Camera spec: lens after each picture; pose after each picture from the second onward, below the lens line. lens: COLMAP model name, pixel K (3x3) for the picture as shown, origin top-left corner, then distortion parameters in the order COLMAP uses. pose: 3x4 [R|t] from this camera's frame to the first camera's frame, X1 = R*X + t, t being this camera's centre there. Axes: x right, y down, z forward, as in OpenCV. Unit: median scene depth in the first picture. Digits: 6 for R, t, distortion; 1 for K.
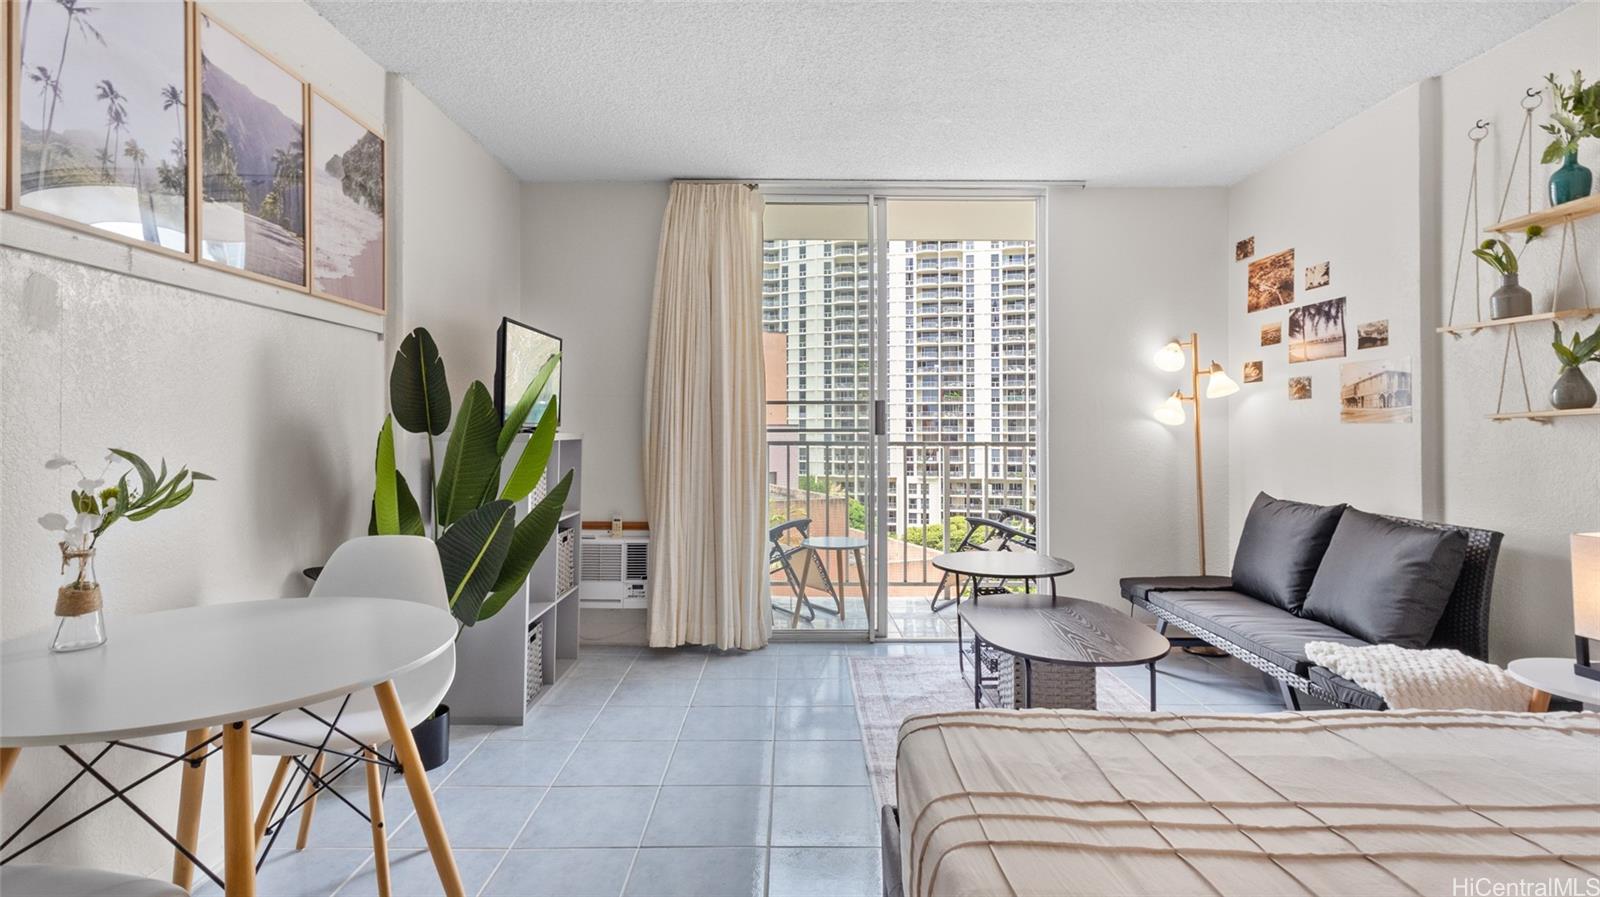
lens RADIAL K [[757.0, 0, 786.9], [0, 757.0, 422.1], [0, 0, 1]] dist [0.007030, 0.002101]
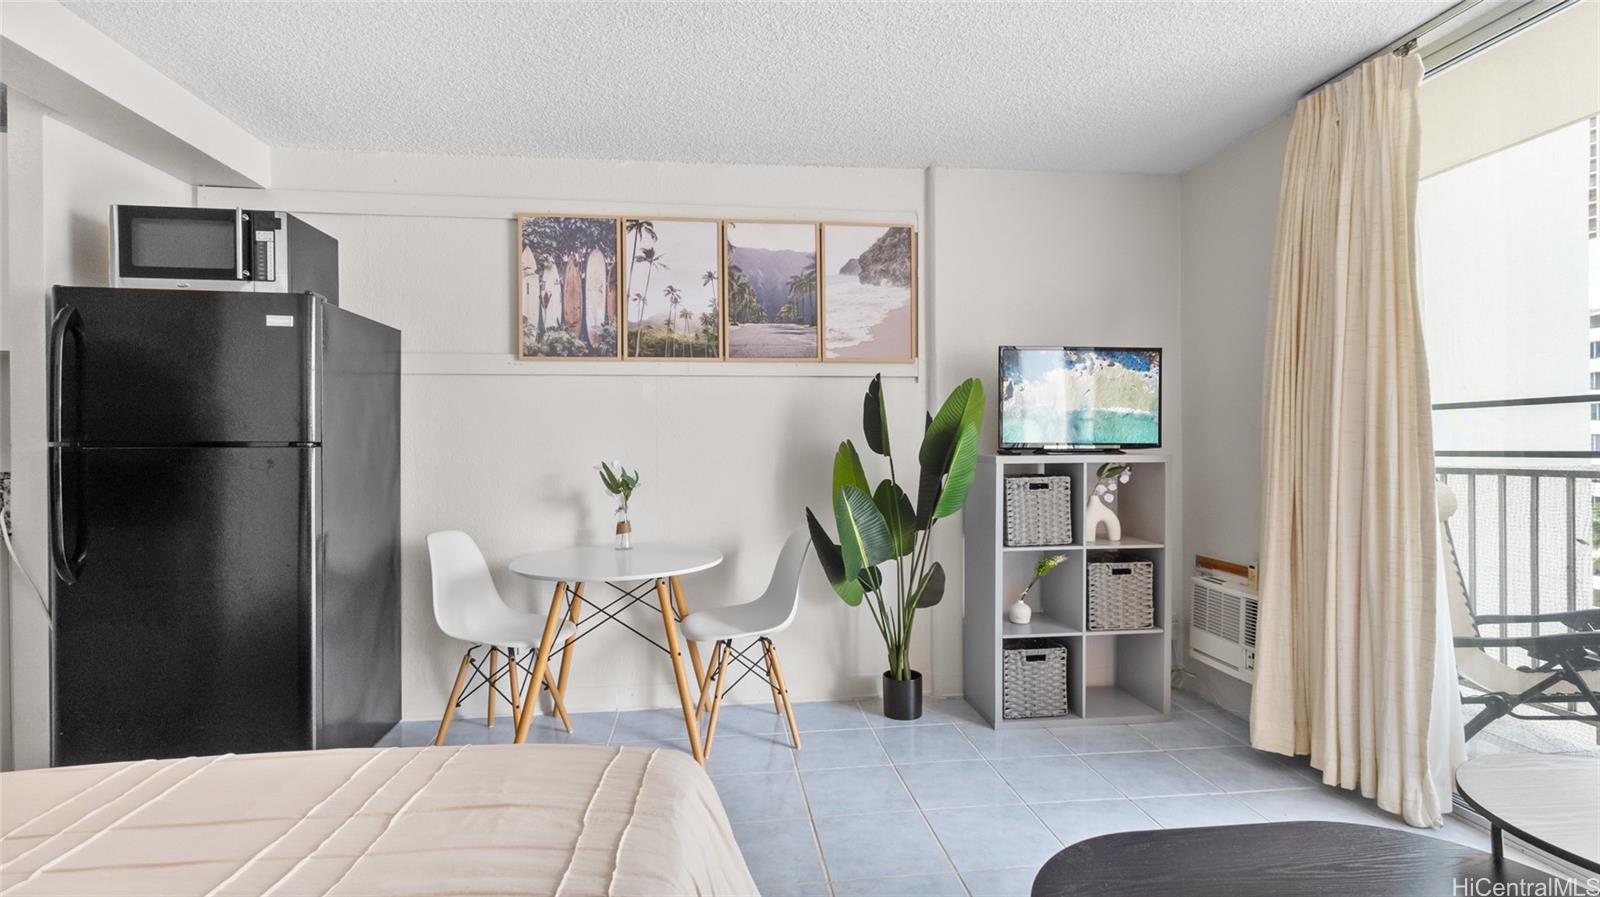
lens RADIAL K [[757.0, 0, 797.4], [0, 757.0, 450.6], [0, 0, 1]] dist [0.007030, 0.002101]
pose [[0.126531, 0.004319, -0.991953, 0.588964], [0.013193, 0.999895, 0.006036, -0.001987], [0.991875, -0.013850, 0.126461, 0.524914]]
